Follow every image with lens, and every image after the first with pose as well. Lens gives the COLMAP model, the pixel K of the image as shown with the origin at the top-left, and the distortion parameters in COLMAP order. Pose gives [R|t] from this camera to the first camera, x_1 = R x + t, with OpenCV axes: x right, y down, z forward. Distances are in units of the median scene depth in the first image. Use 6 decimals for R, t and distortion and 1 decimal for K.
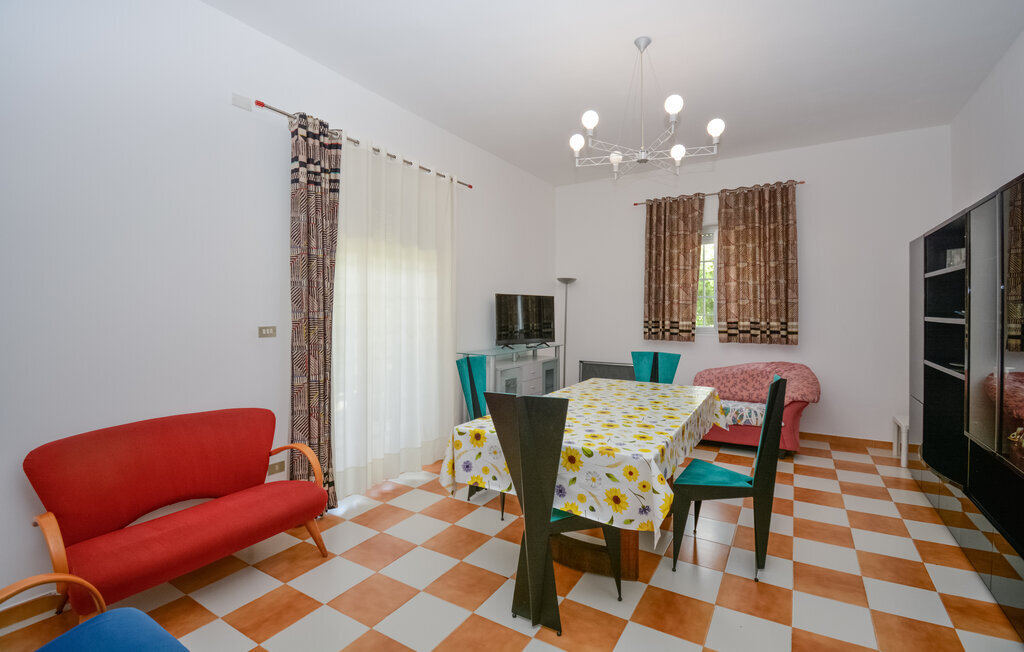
lens RADIAL K [[467.2, 0, 514.8], [0, 467.2, 306.3], [0, 0, 1]] dist [0.012850, -0.025736]
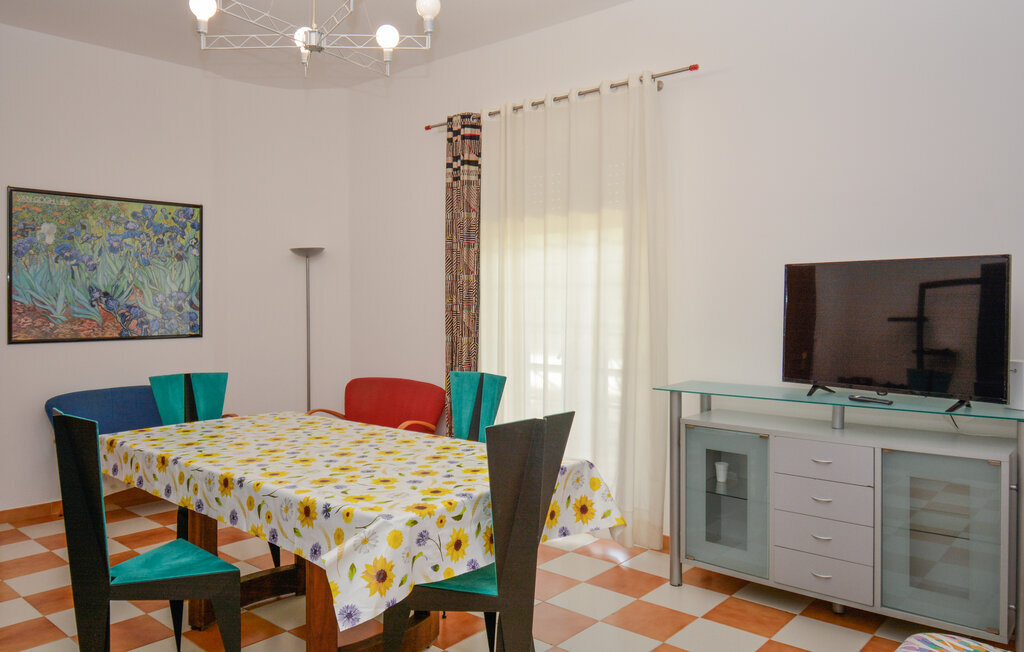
lens RADIAL K [[716.8, 0, 513.4], [0, 716.8, 312.3], [0, 0, 1]] dist [0.001992, 0.000710]
pose [[-0.180431, -0.001599, -0.983586, 1.032600], [-0.002128, 0.999997, -0.001235, 0.029354], [0.983585, 0.001870, -0.180434, 1.328116]]
